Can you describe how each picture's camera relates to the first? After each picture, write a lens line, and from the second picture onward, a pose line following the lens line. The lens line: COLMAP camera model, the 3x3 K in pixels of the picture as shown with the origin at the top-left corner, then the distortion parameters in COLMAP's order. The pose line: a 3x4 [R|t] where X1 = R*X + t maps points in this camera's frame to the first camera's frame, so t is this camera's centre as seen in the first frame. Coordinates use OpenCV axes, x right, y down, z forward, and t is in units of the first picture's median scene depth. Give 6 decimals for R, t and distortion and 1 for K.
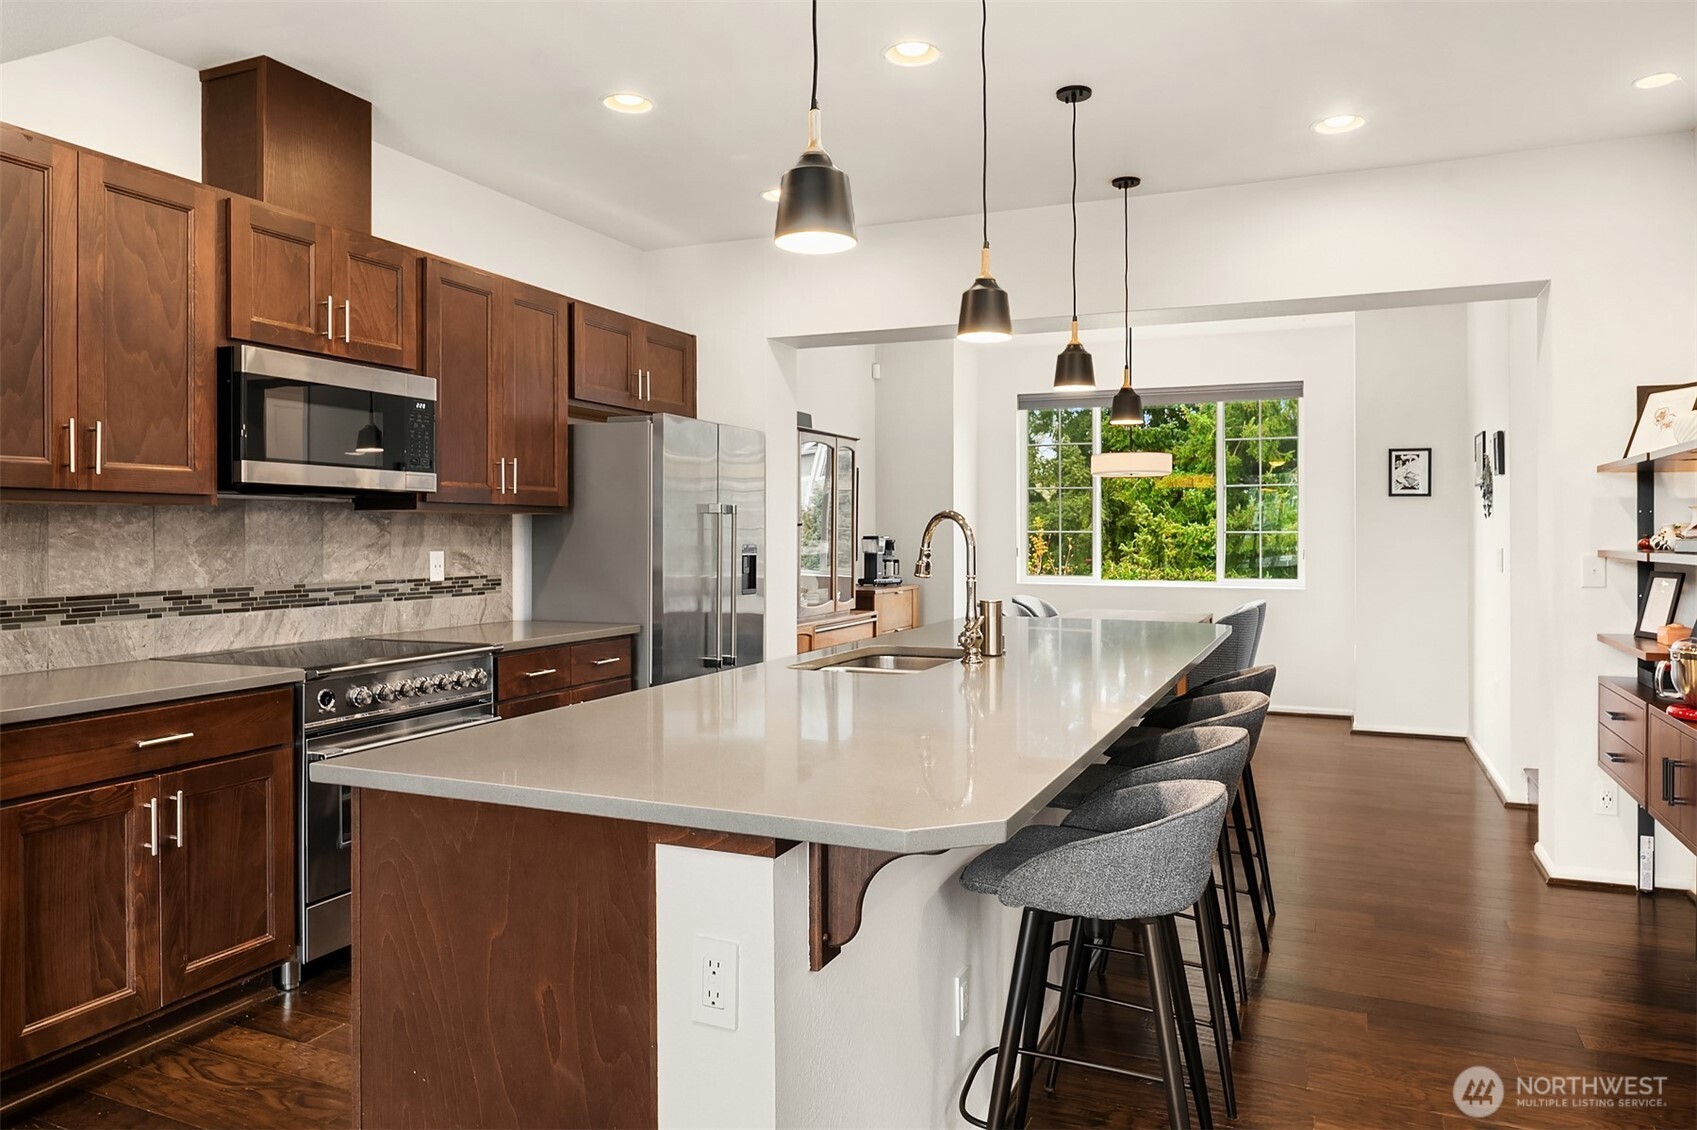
lens RADIAL K [[1143.1, 0, 867.1], [0, 1143.1, 521.6], [0, 0, 1]] dist [0.002813, -0.008853]
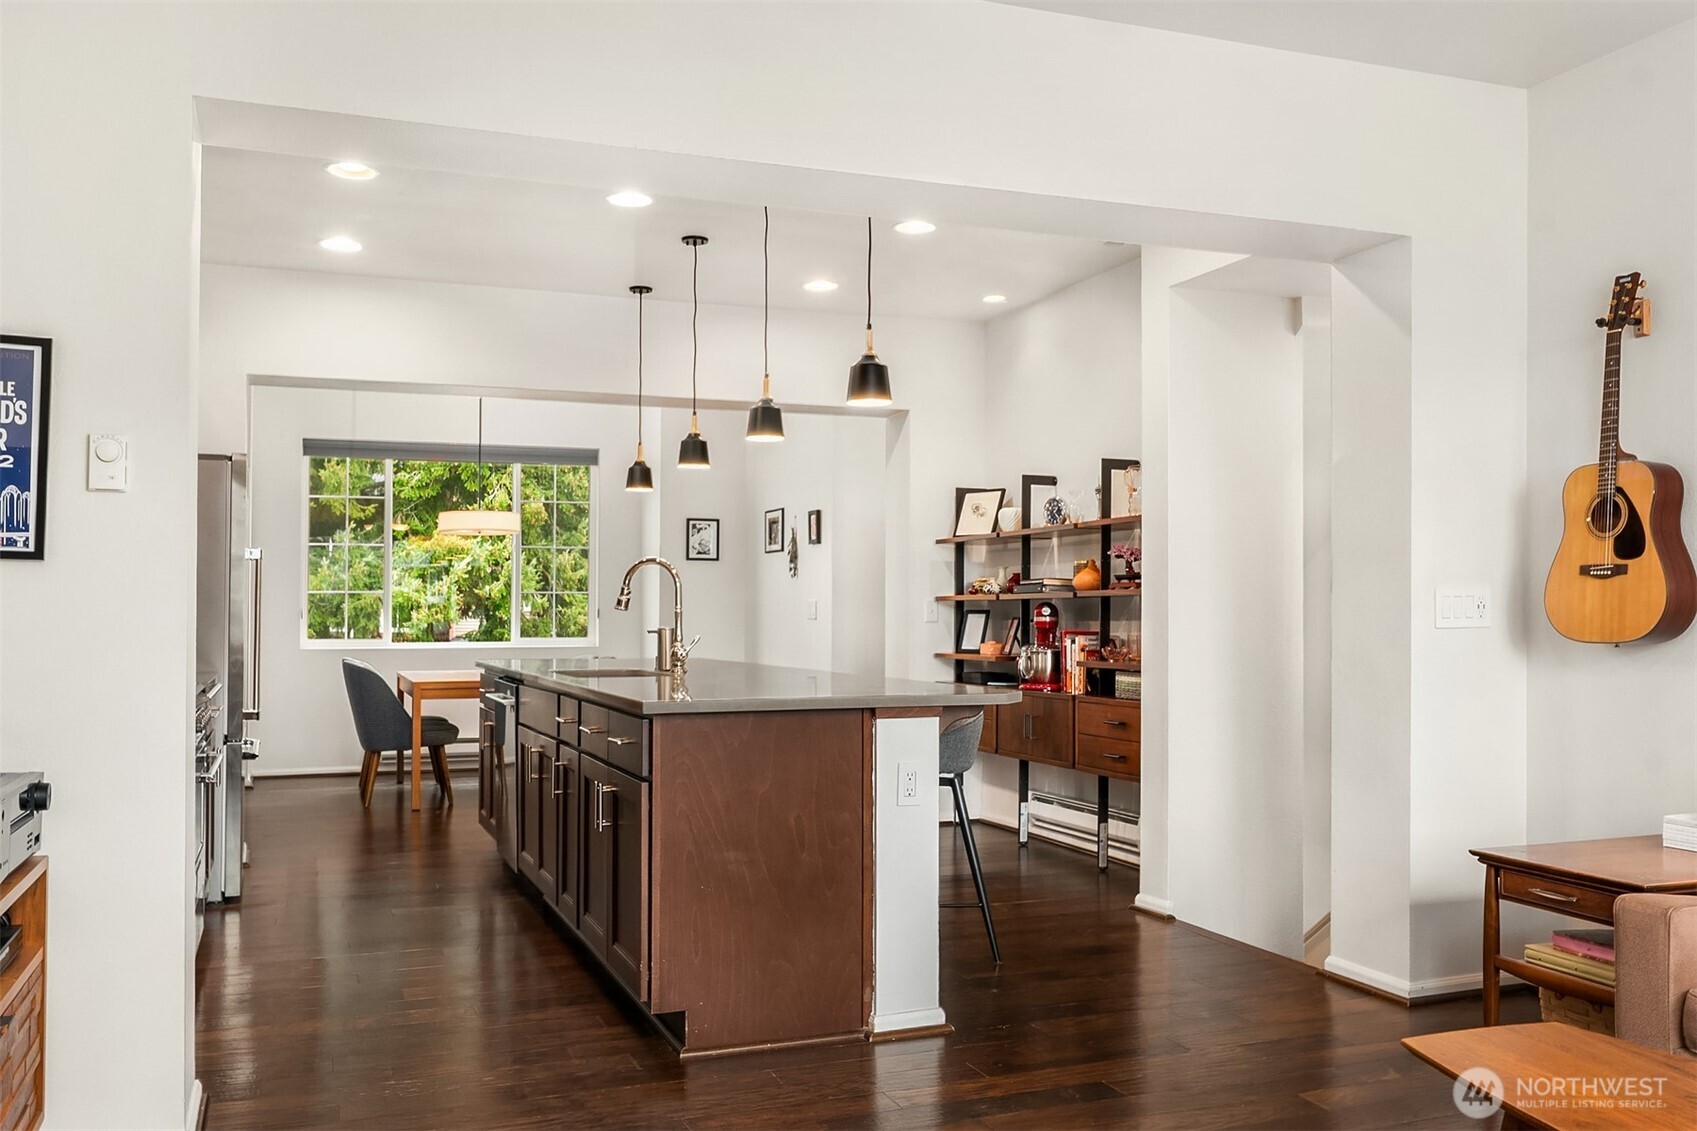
lens RADIAL K [[1450.6, 0, 900.9], [0, 1450.6, 545.2], [0, 0, 1]] dist [0.001102, 0.003579]
pose [[0.704842, 0.030146, 0.708723, -0.770949], [-0.004081, 0.999252, -0.038446, 0.032964], [-0.709352, 0.024207, 0.704439, -0.308880]]
